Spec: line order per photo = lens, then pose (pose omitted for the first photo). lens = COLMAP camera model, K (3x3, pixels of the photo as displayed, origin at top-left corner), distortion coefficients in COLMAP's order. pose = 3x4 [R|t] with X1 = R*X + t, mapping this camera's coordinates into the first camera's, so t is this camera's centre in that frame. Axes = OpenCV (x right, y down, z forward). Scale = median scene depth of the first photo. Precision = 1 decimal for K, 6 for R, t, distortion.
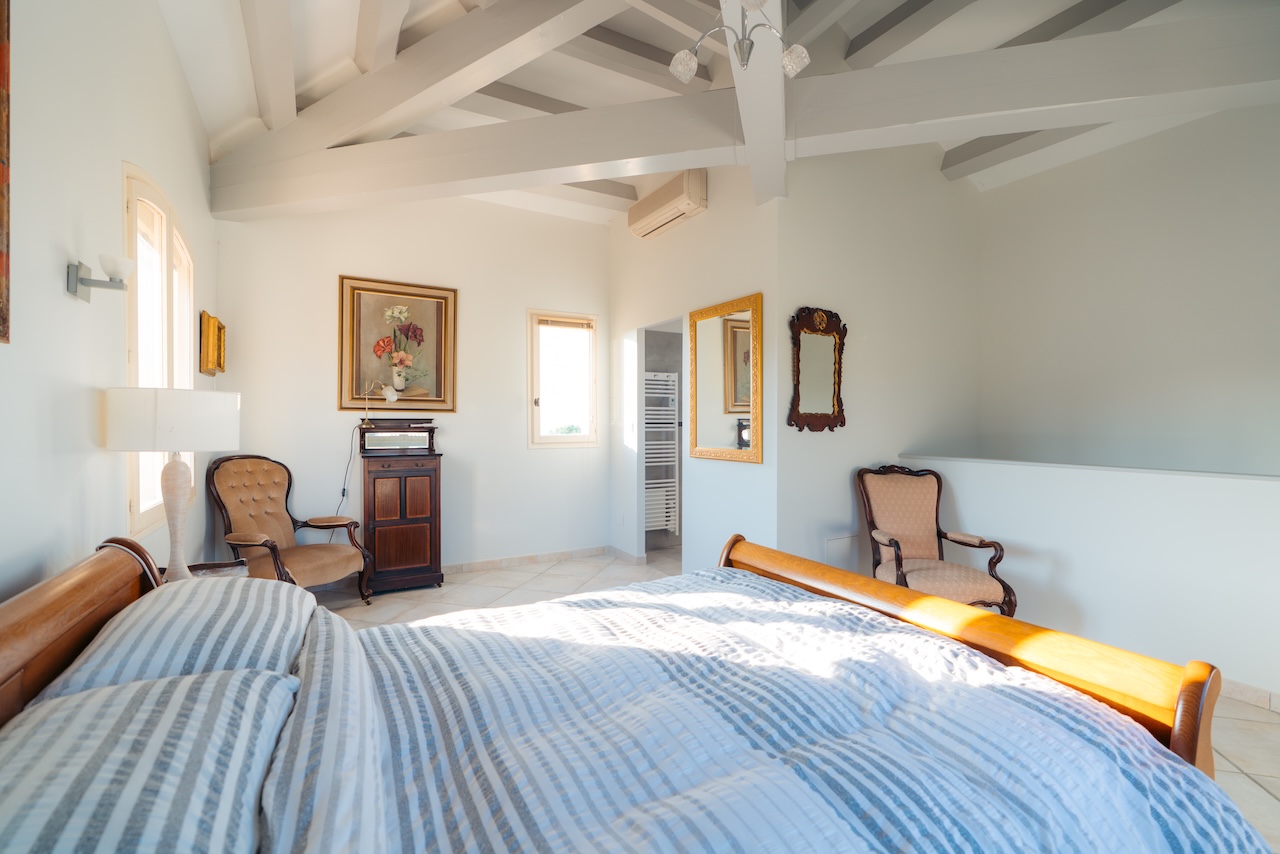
lens RADIAL K [[592.7, 0, 640.2], [0, 592.7, 424.6], [0, 0, 1]] dist [-0.004281, -0.000330]
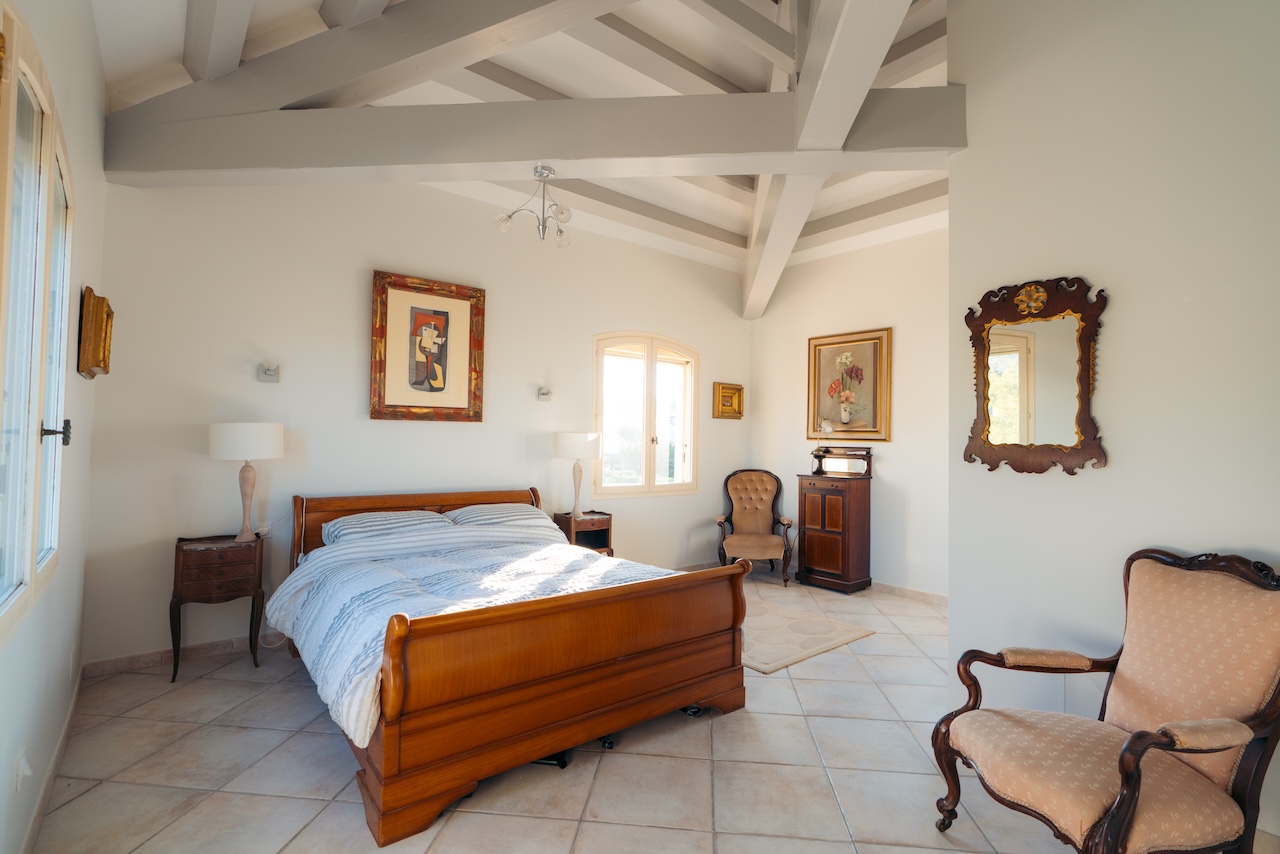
lens RADIAL K [[592.7, 0, 639.3], [0, 592.7, 430.7], [0, 0, 1]] dist [-0.004281, -0.000330]
pose [[0.170912, -0.016210, -0.985153, 0.705696], [-0.021168, 0.999573, -0.020120, -0.009837], [0.985059, 0.024292, 0.170496, 0.391049]]
